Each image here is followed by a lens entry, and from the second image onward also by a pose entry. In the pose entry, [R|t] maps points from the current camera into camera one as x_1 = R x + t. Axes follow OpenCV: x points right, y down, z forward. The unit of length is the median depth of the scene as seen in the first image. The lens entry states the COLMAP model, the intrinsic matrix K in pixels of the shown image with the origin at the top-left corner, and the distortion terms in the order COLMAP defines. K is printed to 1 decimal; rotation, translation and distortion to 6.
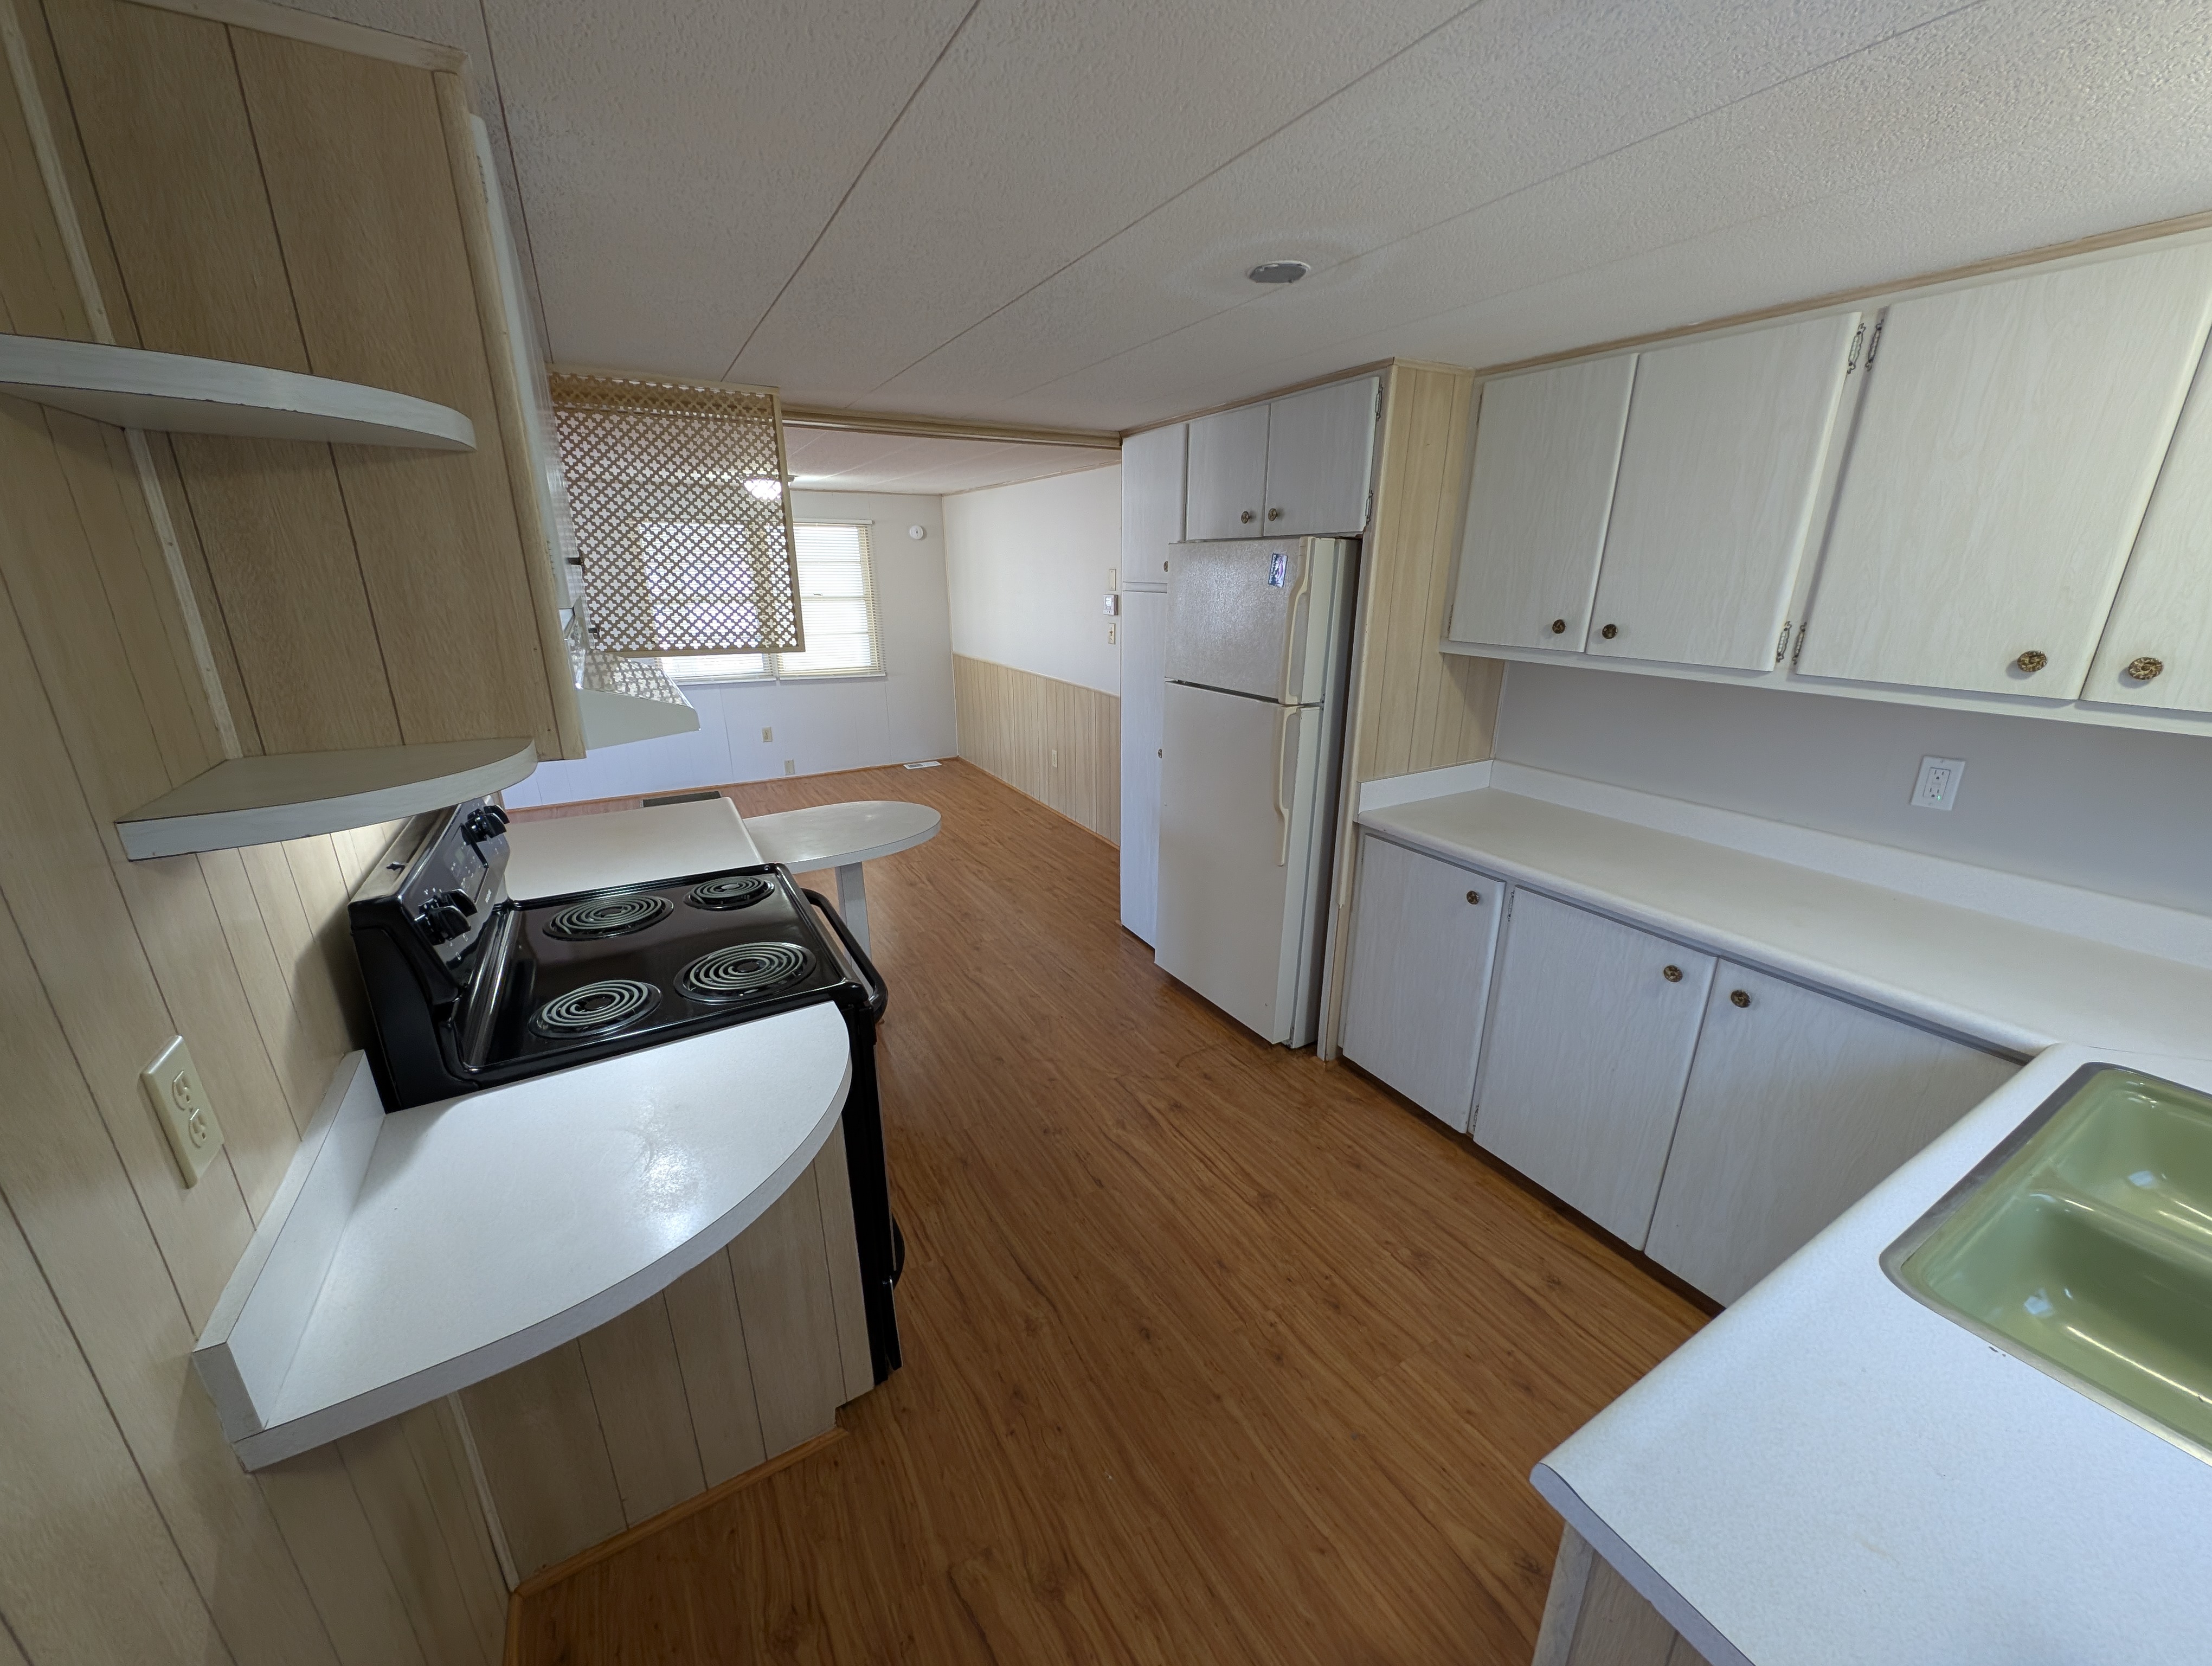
lens RADIAL K [[831.2, 0, 1106.0], [0, 831.2, 833.0], [0, 0, 1]] dist [0.057176, -0.031982]
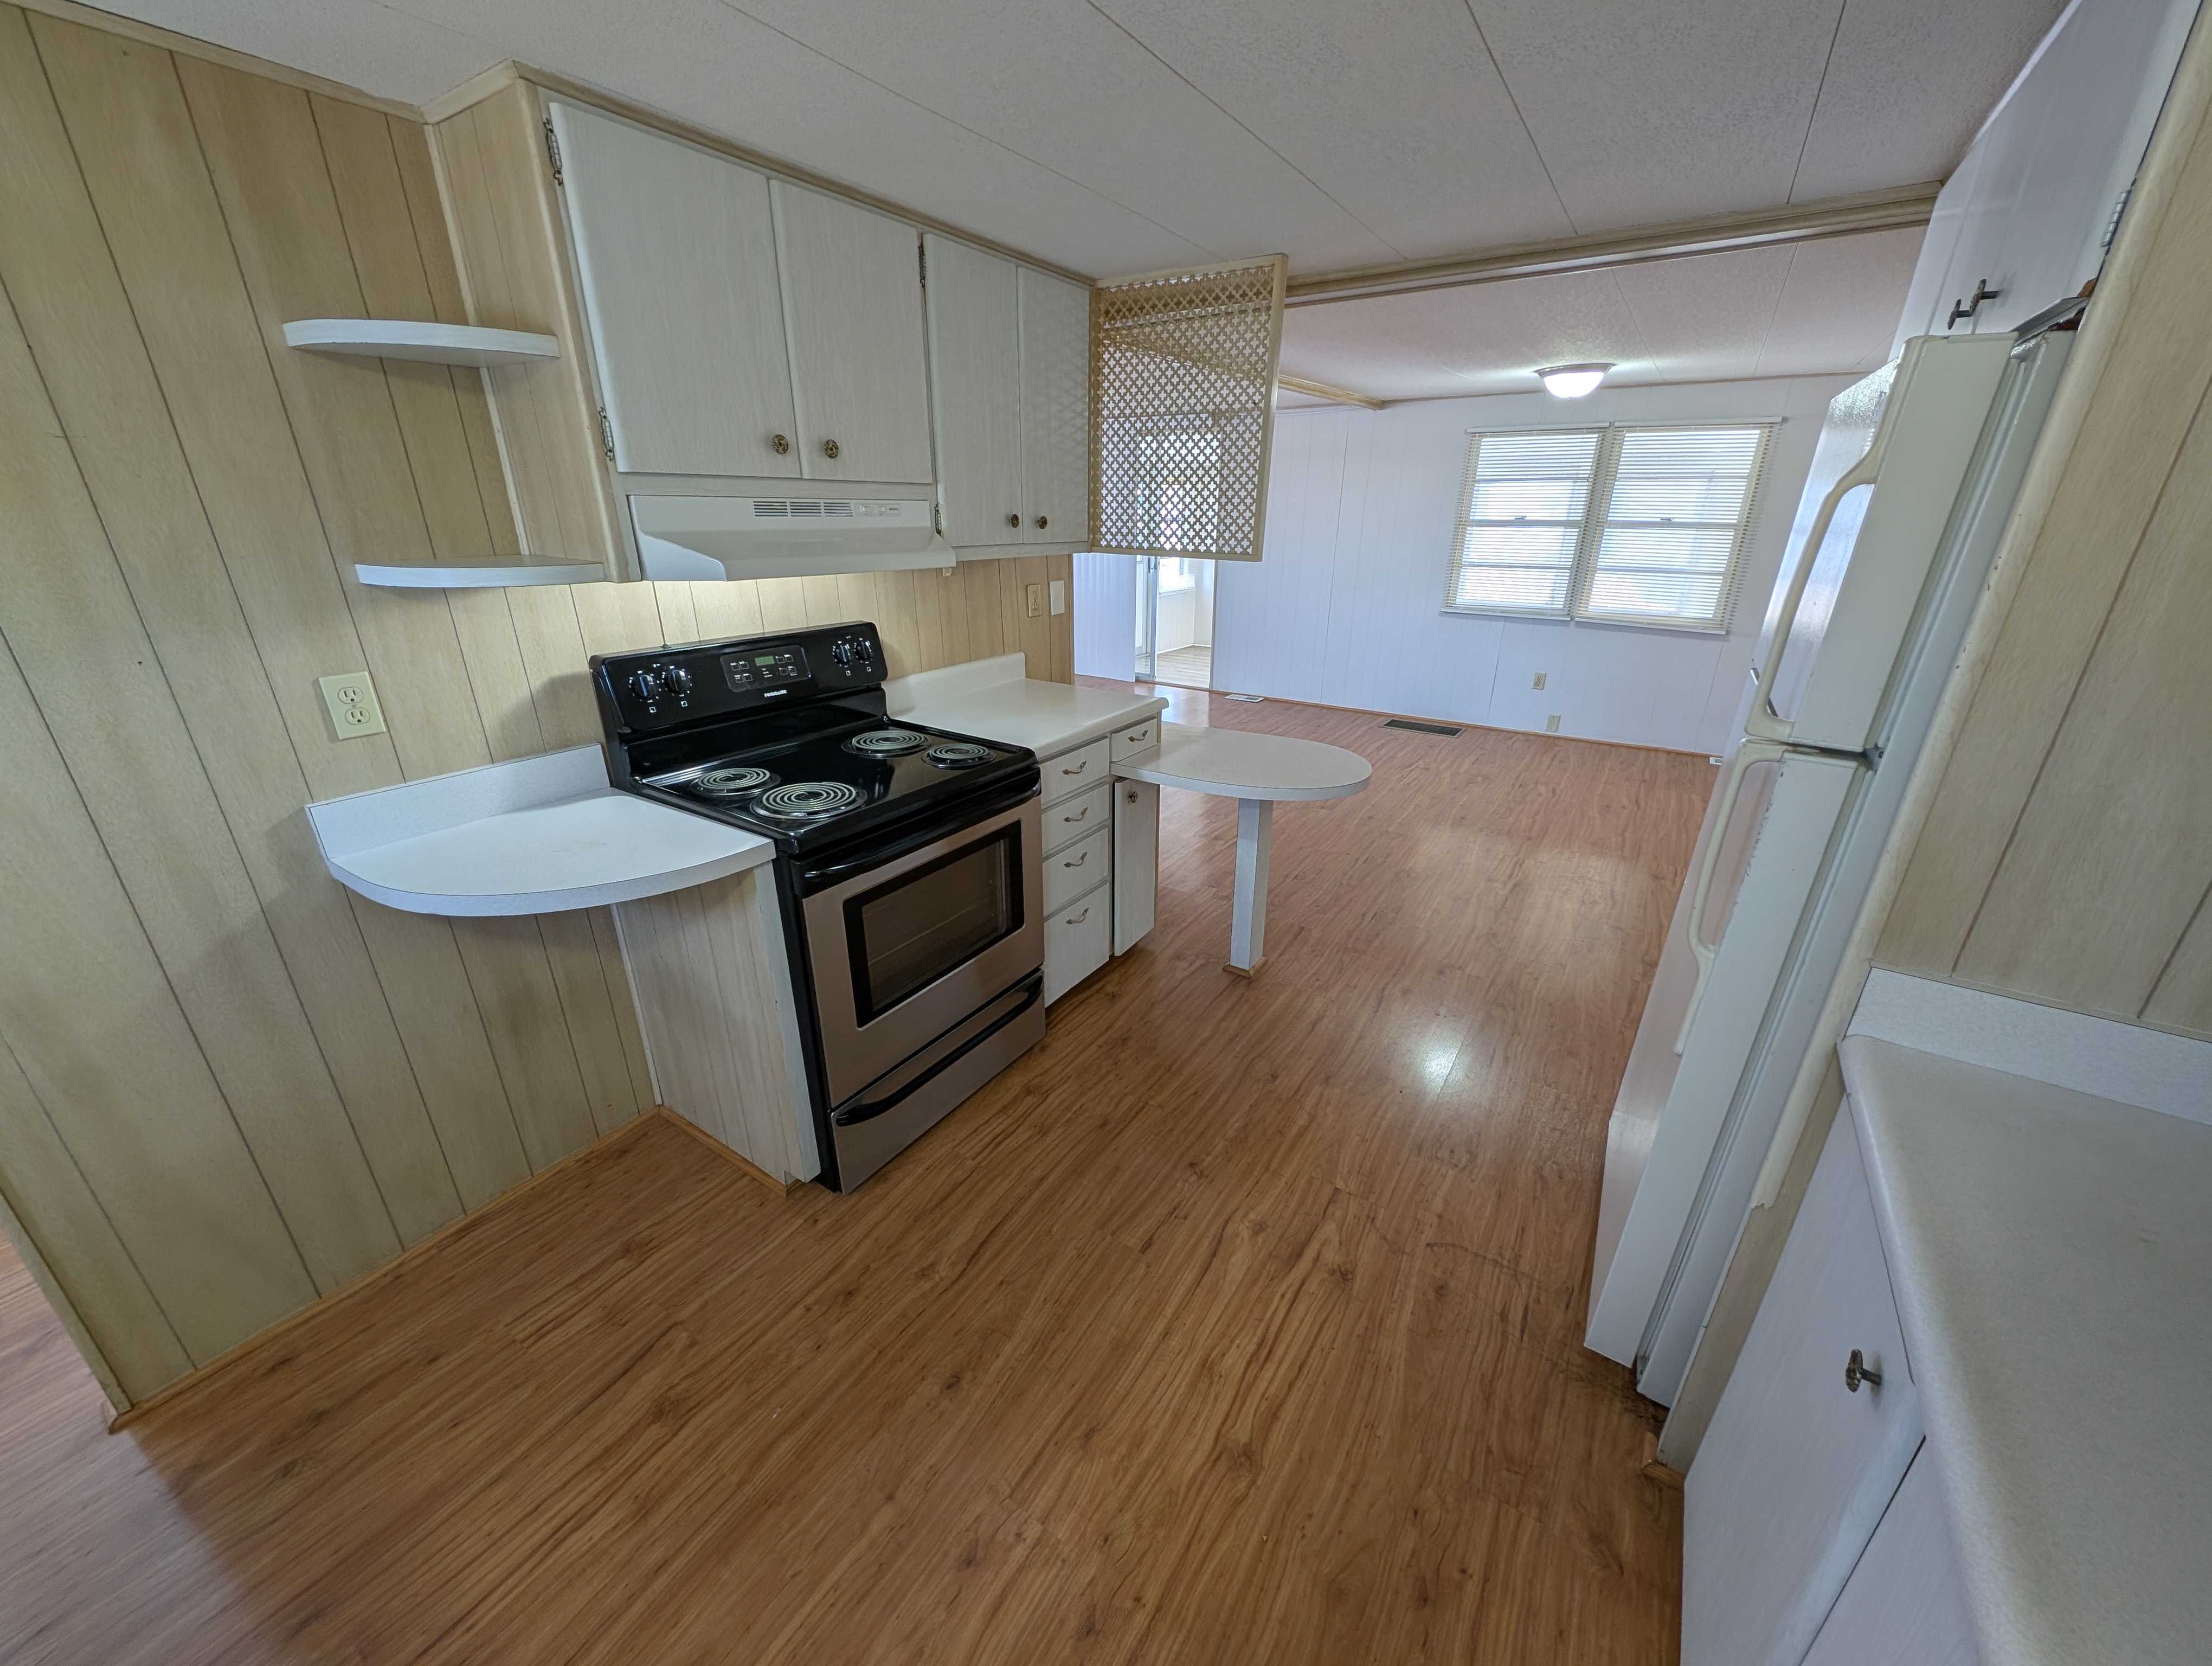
lens RADIAL K [[832.8, 0, 1106.3], [0, 832.8, 826.6], [0, 0, 1]] dist [0.020752, -0.011276]
pose [[0.437499, 0.330450, -0.836300, 0.575512], [-0.277646, 0.934228, 0.223899, -0.138795], [0.855282, 0.134240, 0.500472, 0.586679]]
